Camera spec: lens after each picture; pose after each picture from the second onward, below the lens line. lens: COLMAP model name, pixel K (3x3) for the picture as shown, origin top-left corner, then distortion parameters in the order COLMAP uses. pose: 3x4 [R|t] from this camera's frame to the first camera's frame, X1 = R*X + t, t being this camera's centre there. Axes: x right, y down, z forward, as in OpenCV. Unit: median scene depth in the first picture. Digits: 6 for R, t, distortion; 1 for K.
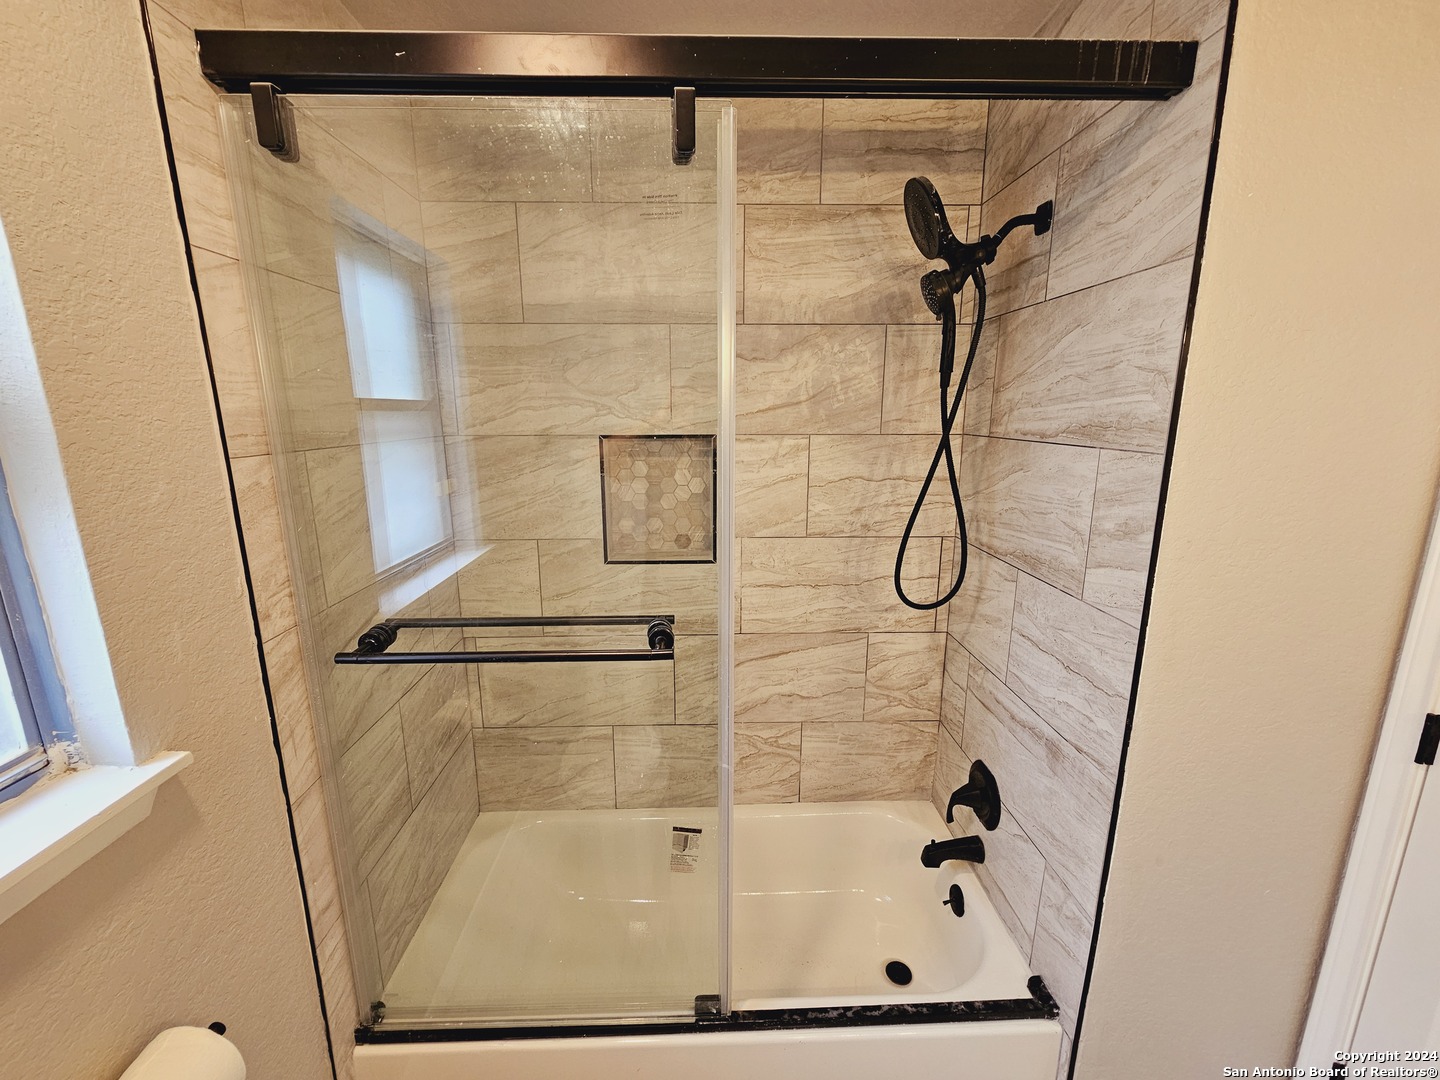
lens RADIAL K [[592.0, 0, 719.4], [0, 592.0, 539.3], [0, 0, 1]] dist [-0.002809, 0.000836]
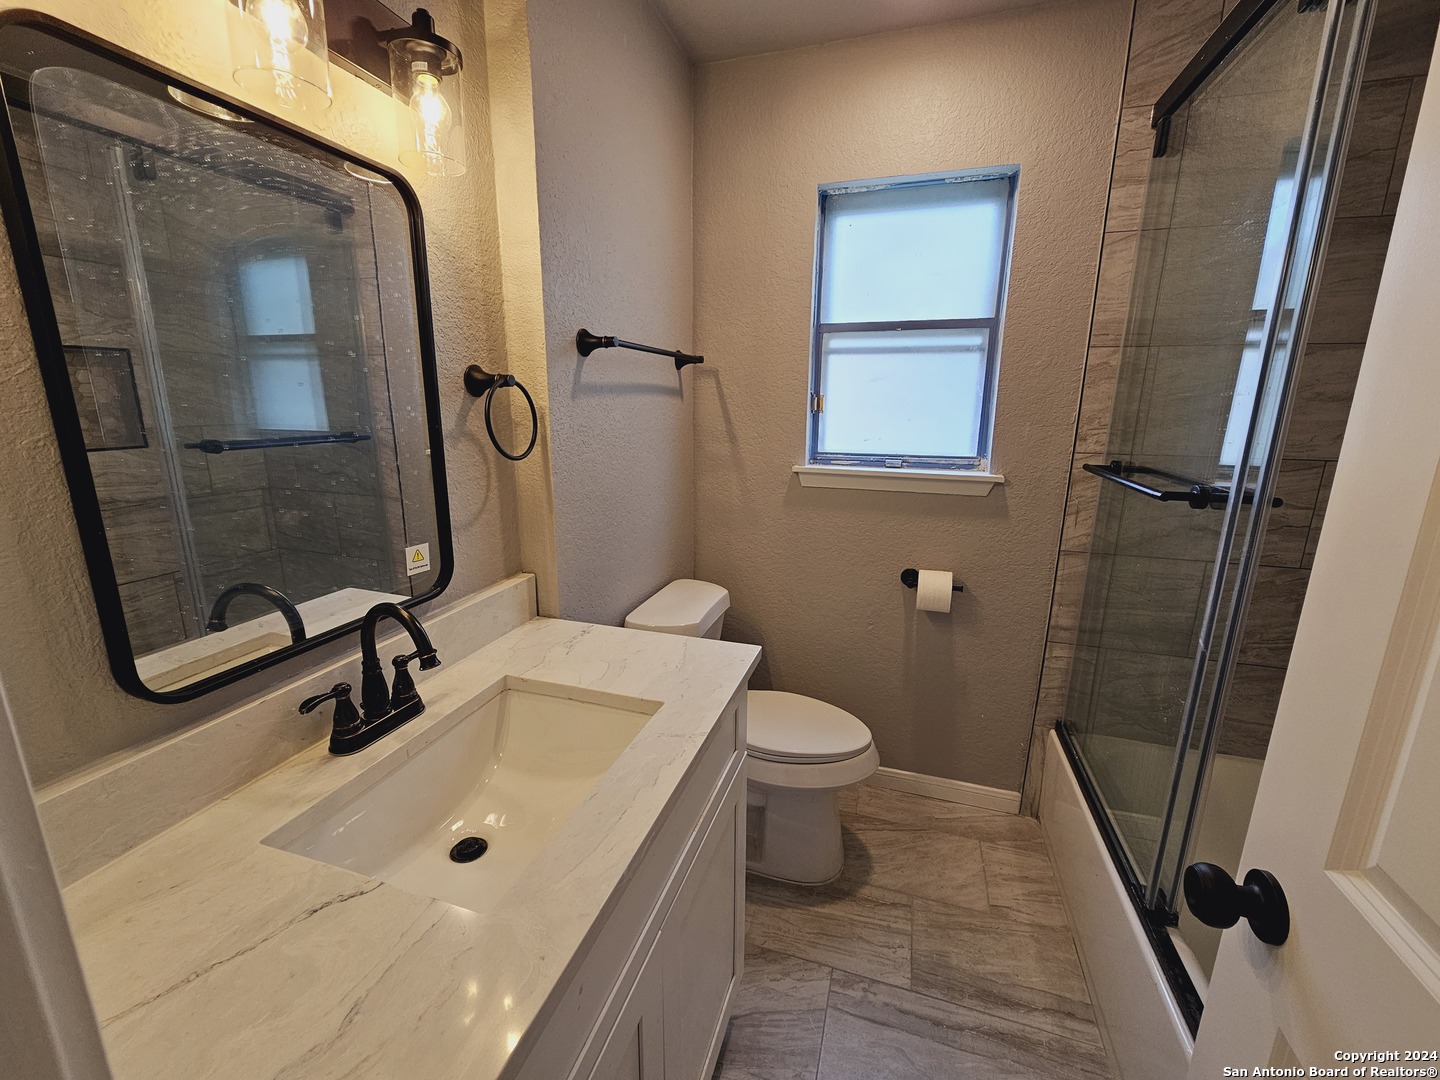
lens RADIAL K [[592.0, 0, 718.7], [0, 592.0, 537.3], [0, 0, 1]] dist [-0.002809, 0.000836]
pose [[-0.331654, 0.213592, -0.918904, 1.245672], [-0.203552, 0.934889, 0.290775, 0.106445], [0.921180, 0.283481, -0.266583, 0.515733]]
